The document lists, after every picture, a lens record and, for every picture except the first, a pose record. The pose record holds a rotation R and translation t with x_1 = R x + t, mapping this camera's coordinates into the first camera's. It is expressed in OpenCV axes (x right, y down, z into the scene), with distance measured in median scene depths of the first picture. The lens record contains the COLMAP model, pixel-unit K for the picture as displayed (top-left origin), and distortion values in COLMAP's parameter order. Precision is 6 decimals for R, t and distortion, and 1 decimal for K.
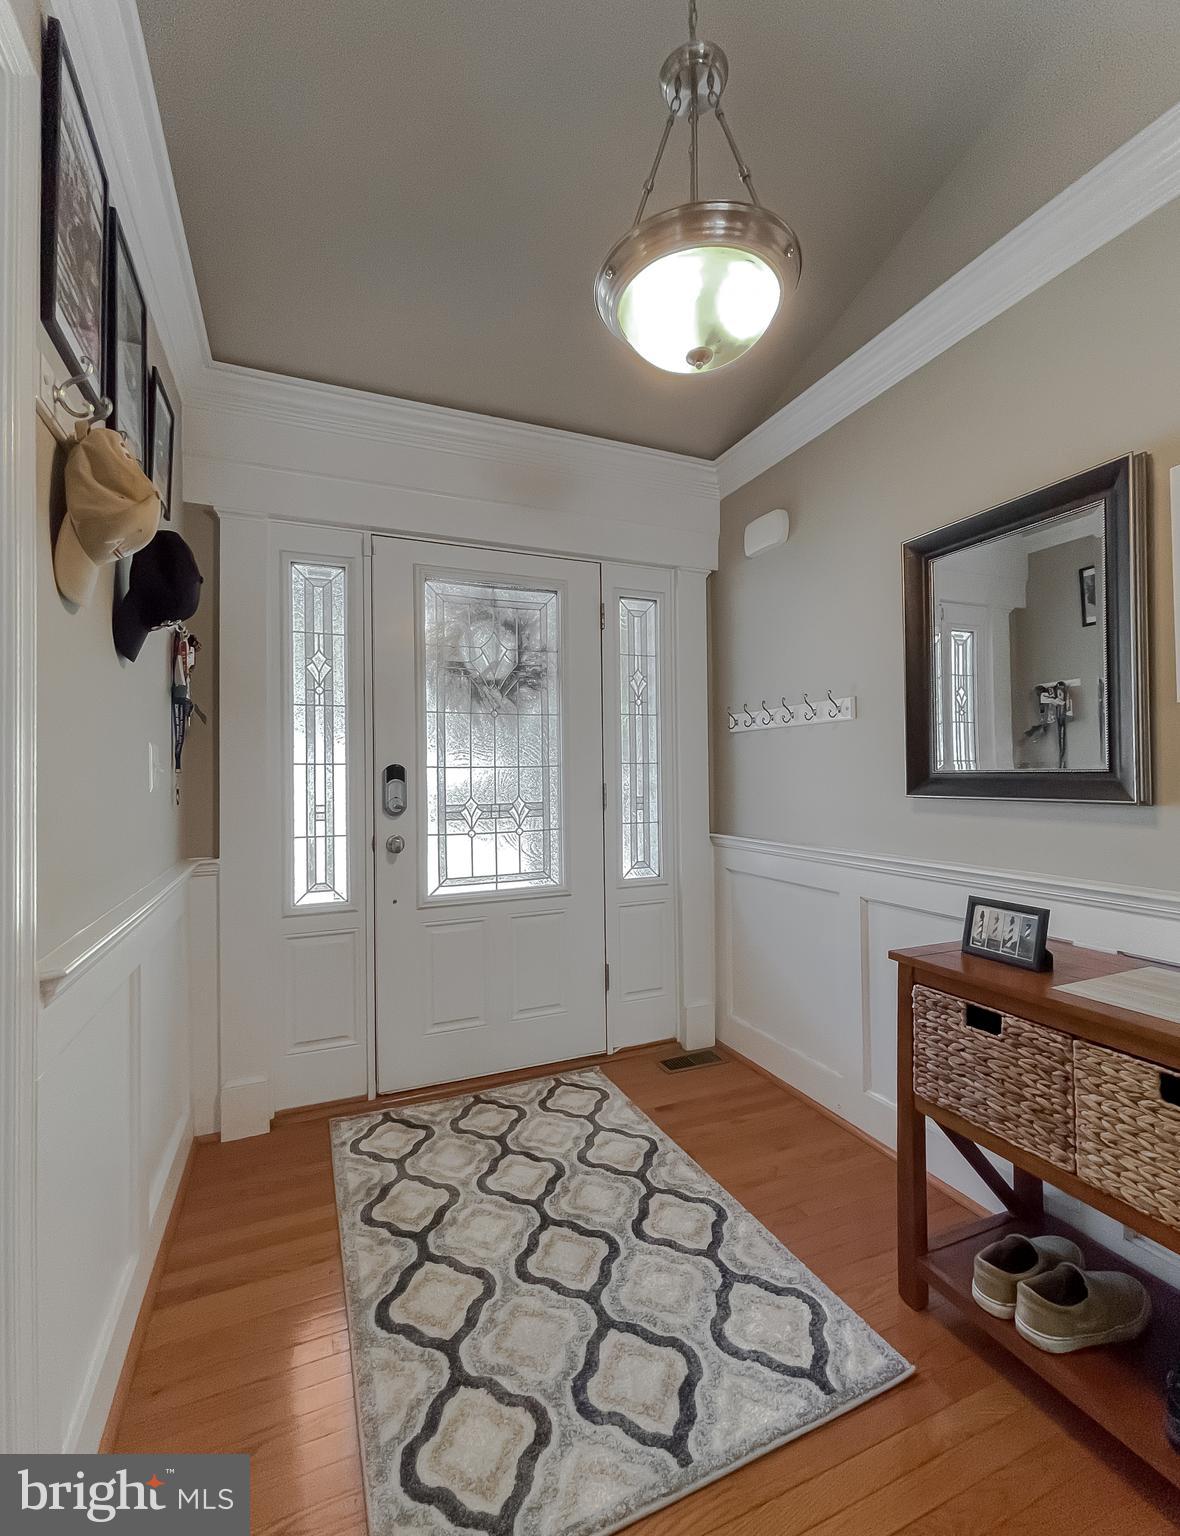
lens RADIAL K [[670.2, 0, 584.3], [0, 670.2, 767.2], [0, 0, 1]] dist [-0.011085, 0.009157]
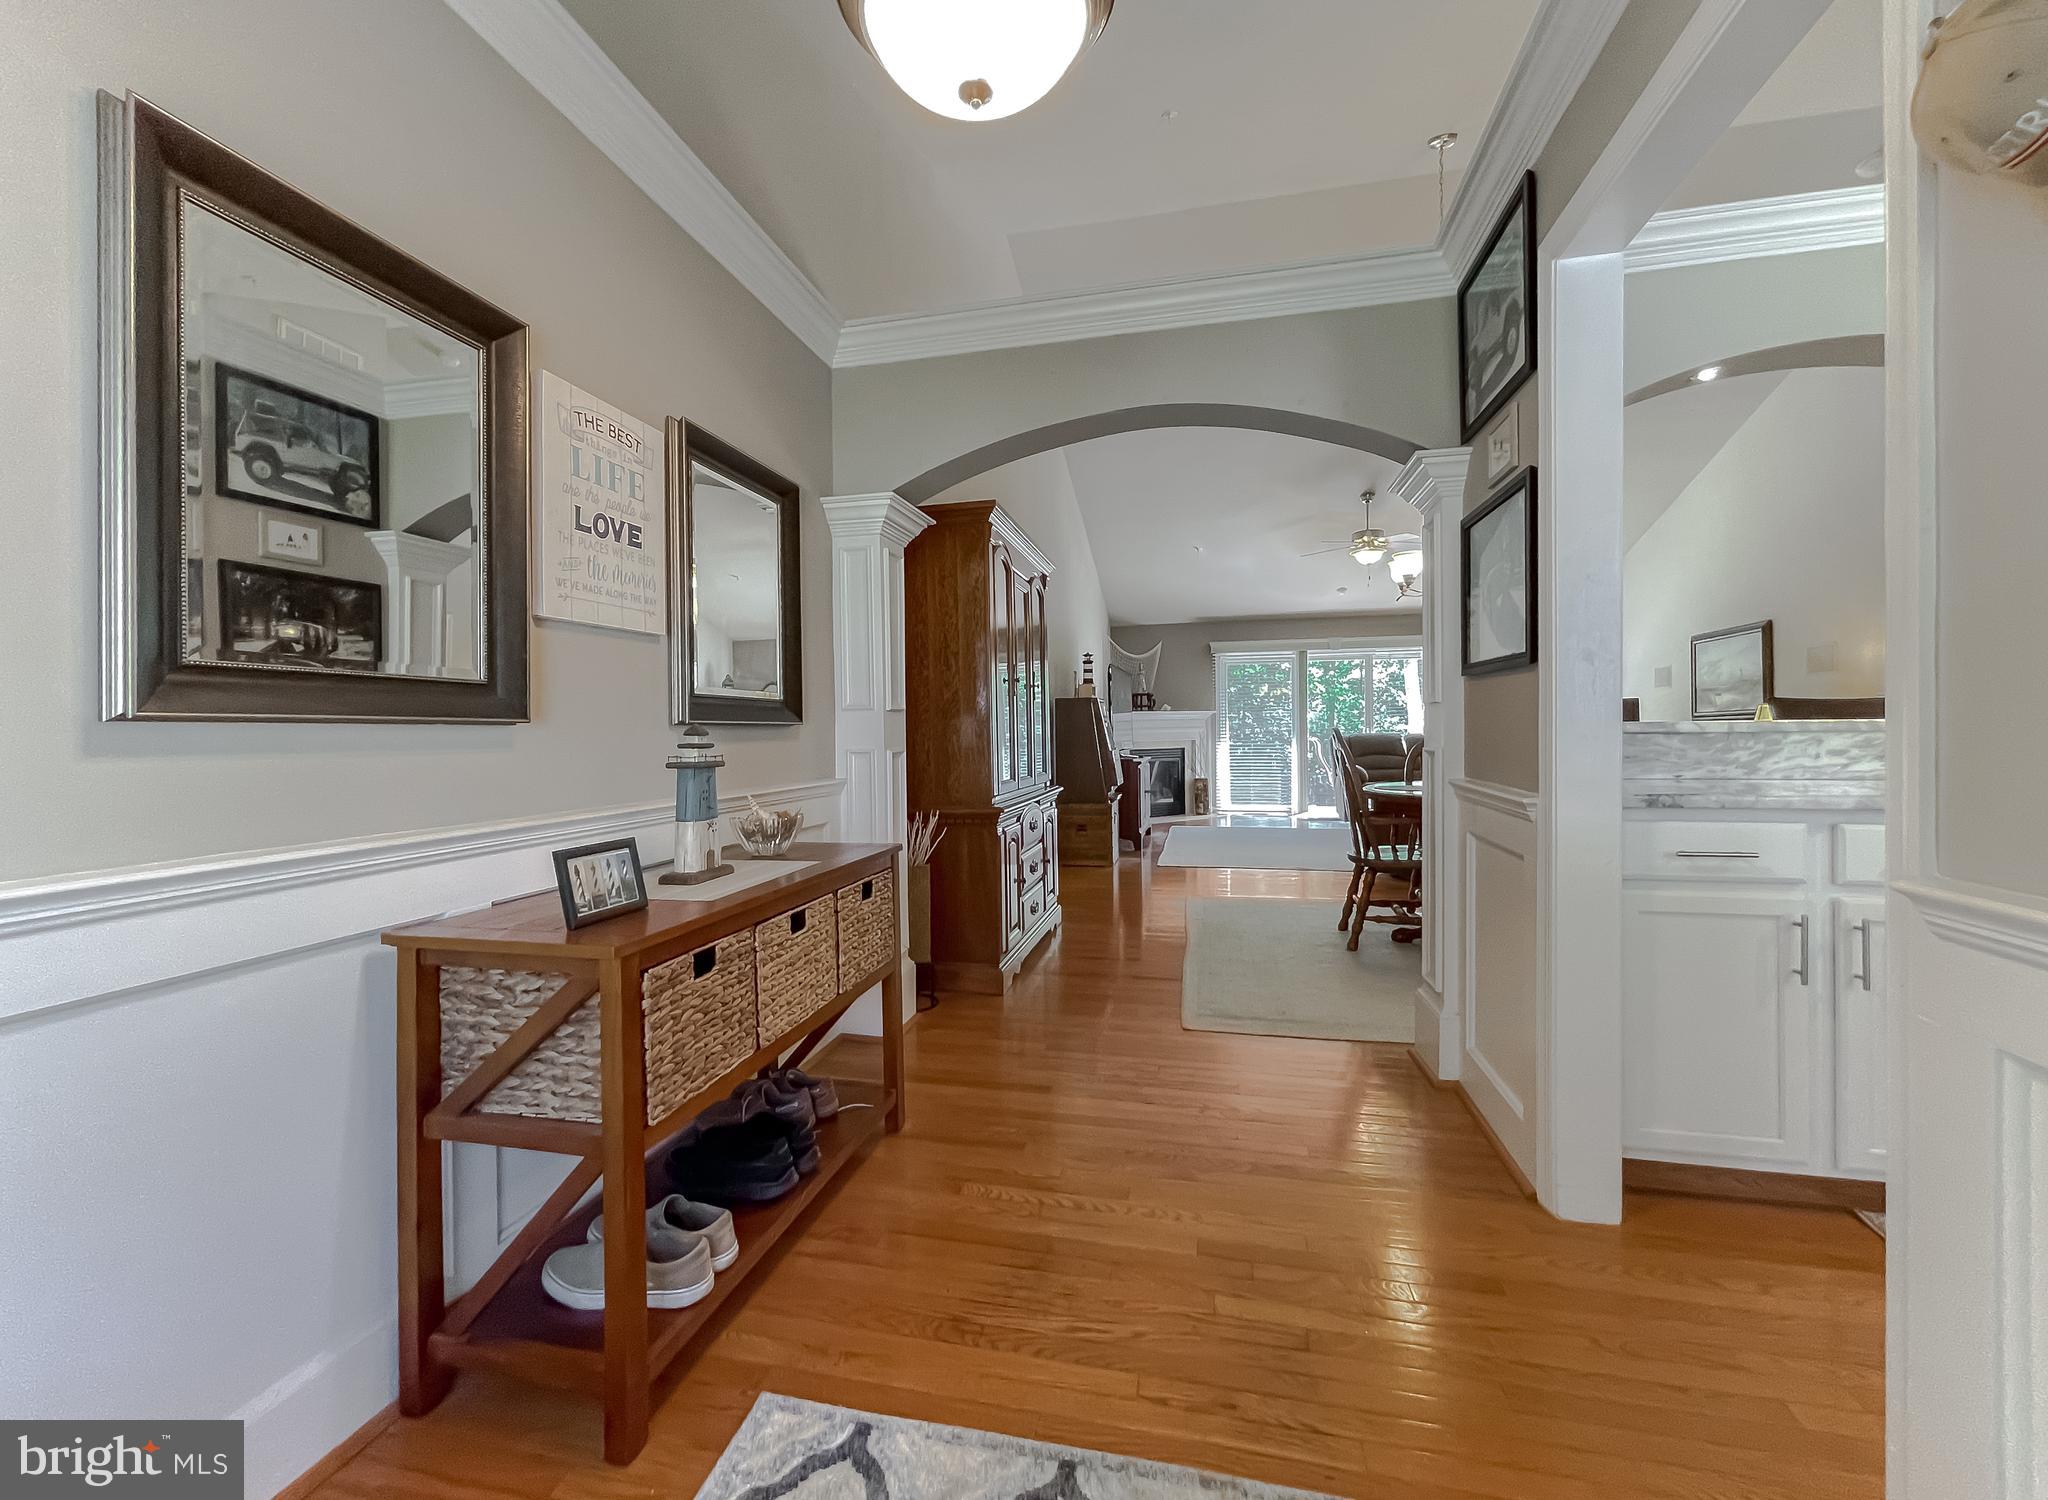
lens RADIAL K [[838.3, 0, 1017.9], [0, 838.3, 737.6], [0, 0, 1]] dist [0.002295, 0.000404]
pose [[-0.810137, 0.014440, 0.586062, -0.257860], [0.009367, 0.999888, -0.011688, 0.069683], [-0.586166, -0.003979, -0.810182, 1.122514]]
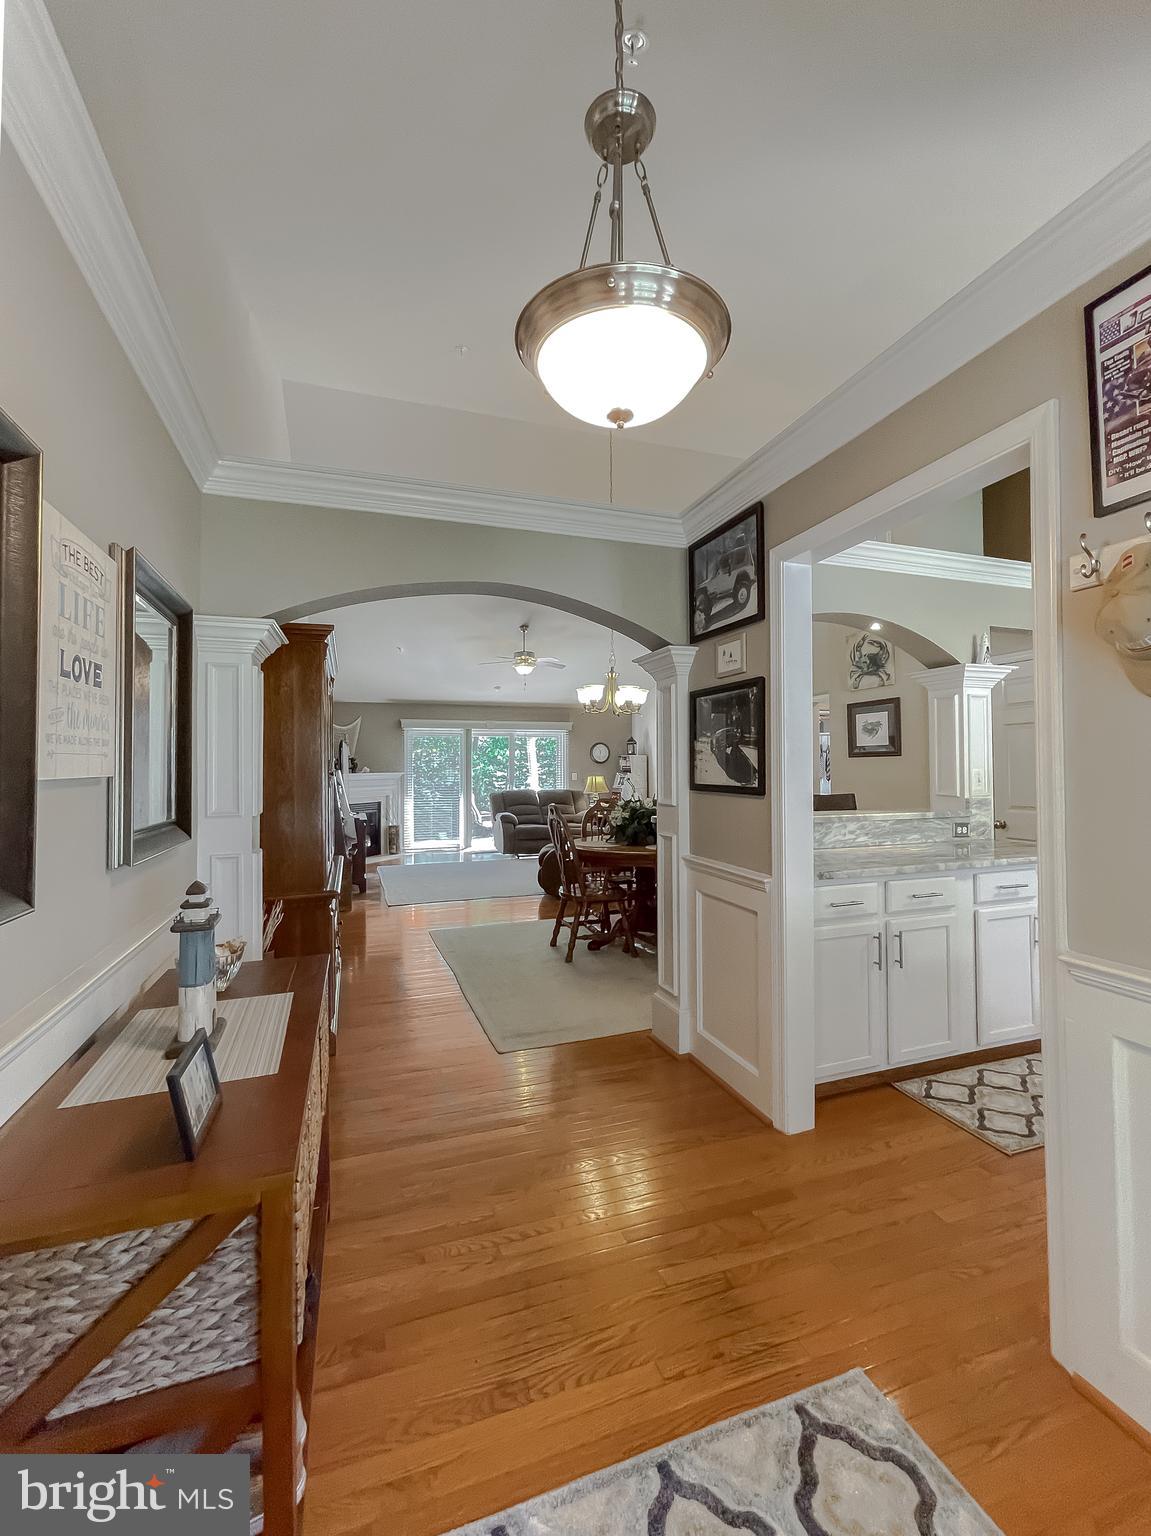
lens RADIAL K [[643.6, 0, 574.4], [0, 643.6, 757.0], [0, 0, 1]] dist [-0.000254, -0.000269]
pose [[-0.997664, 0.018295, 0.065814, 0.119446], [0.015858, 0.999176, -0.037373, -0.059504], [-0.066444, -0.036242, -0.997132, 1.244094]]
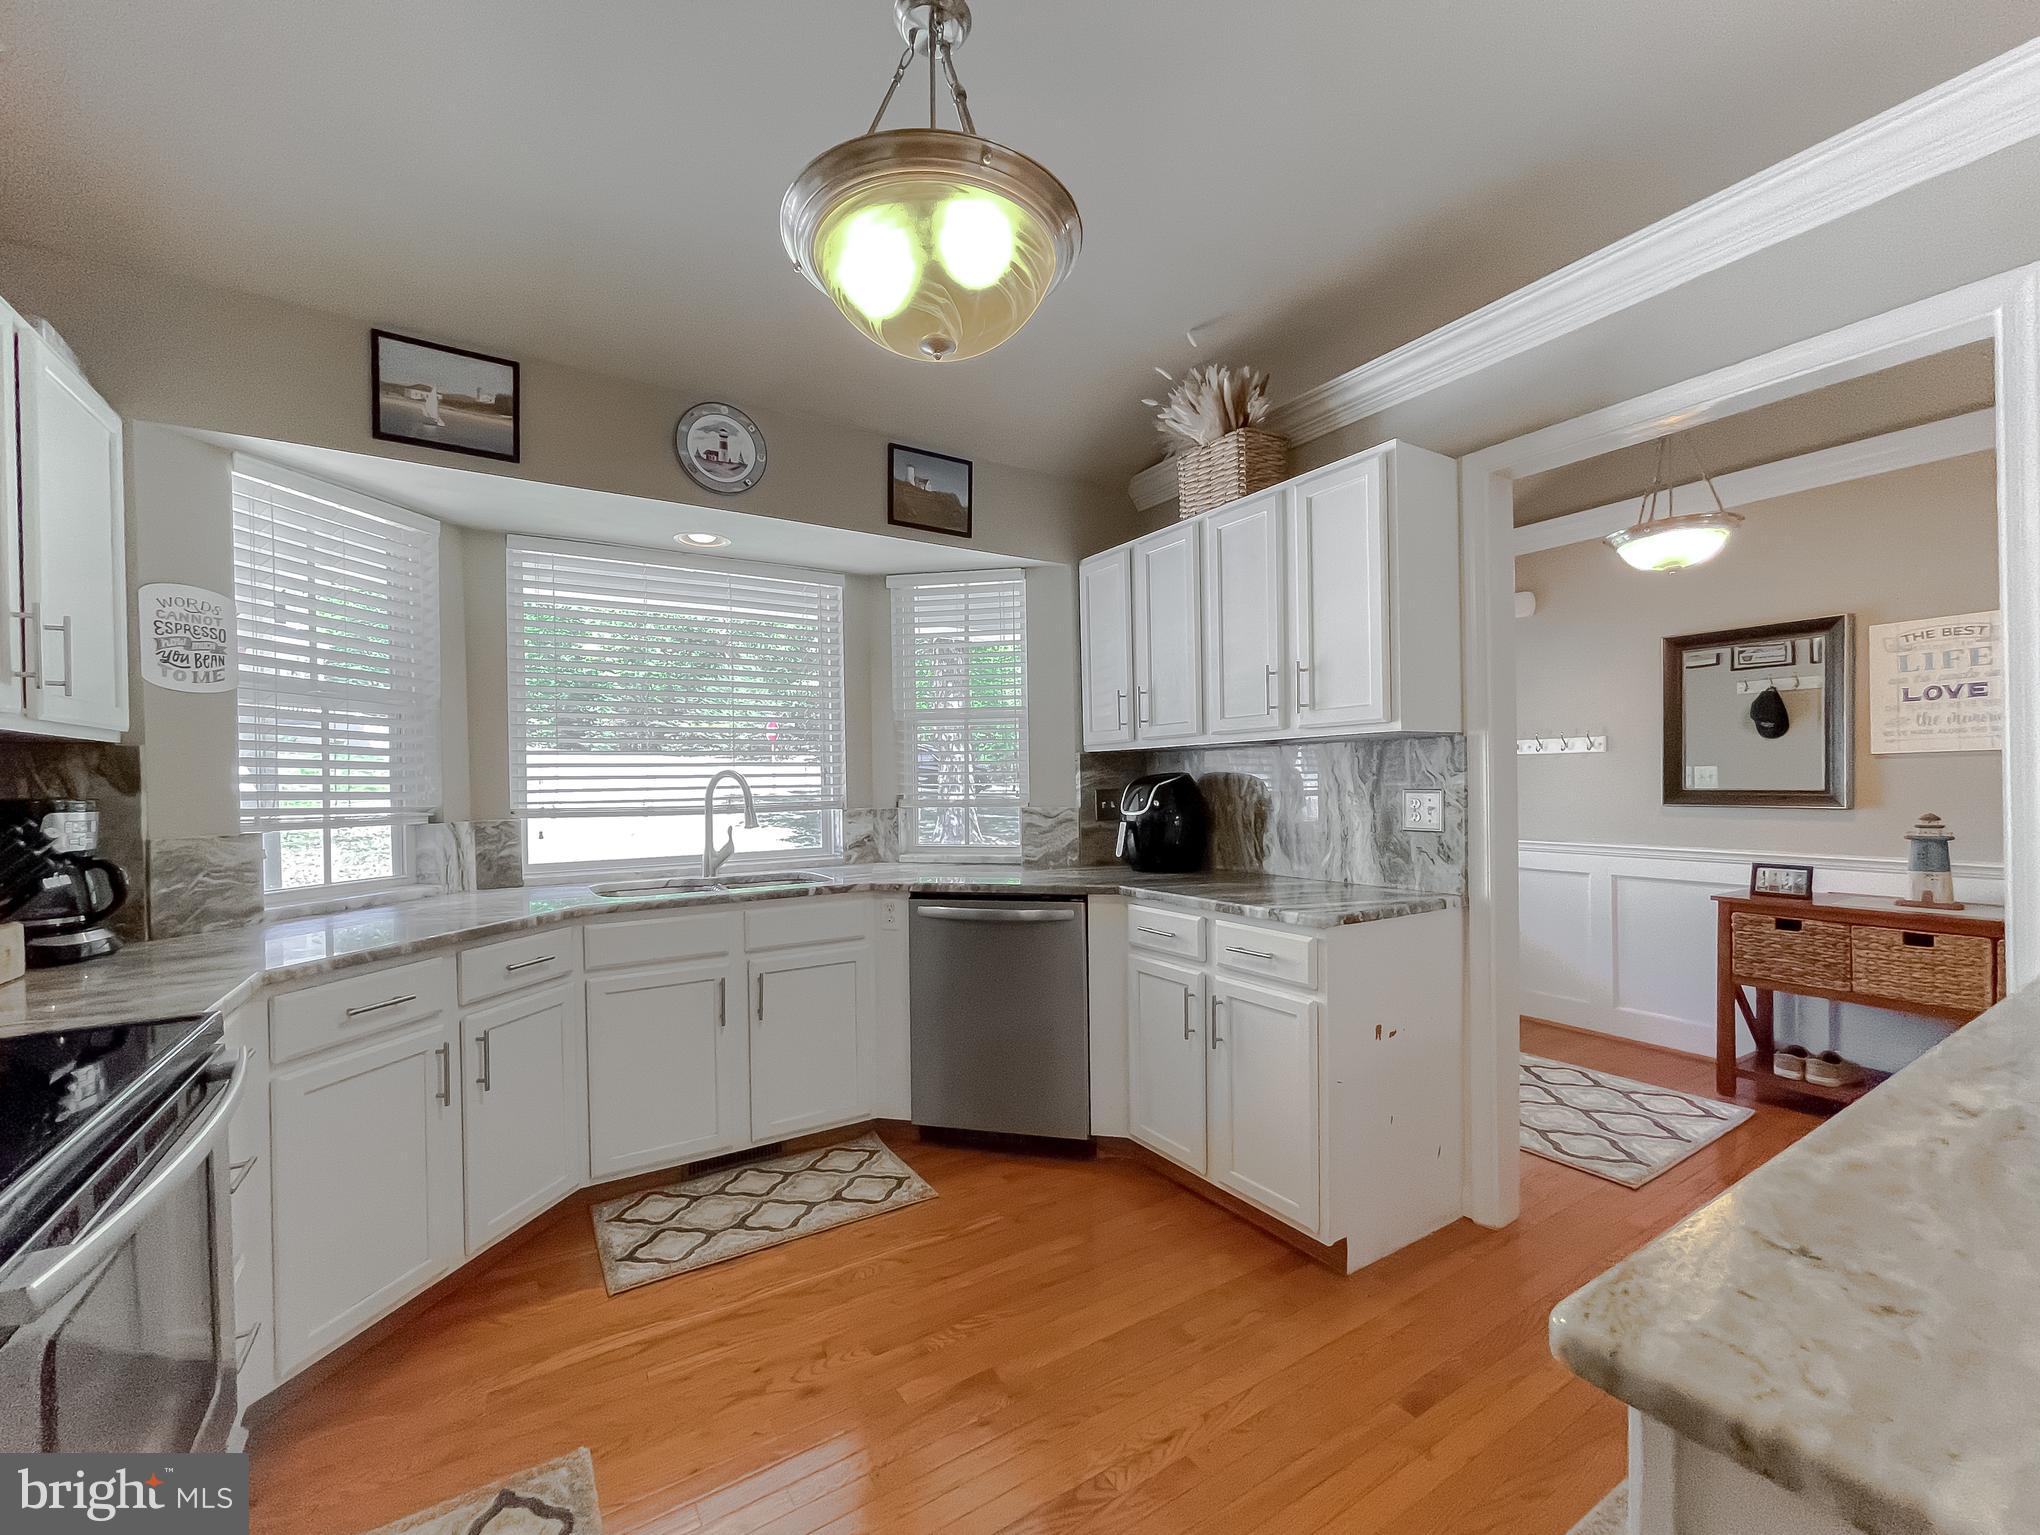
lens RADIAL K [[839.0, 0, 1009.0], [0, 839.0, 788.7], [0, 0, 1]] dist [0.000906, -0.000233]
pose [[0.987911, -0.006491, 0.154884, -1.305394], [0.002785, 0.999705, 0.024131, -0.044748], [-0.154995, -0.023408, 0.987638, -0.662306]]
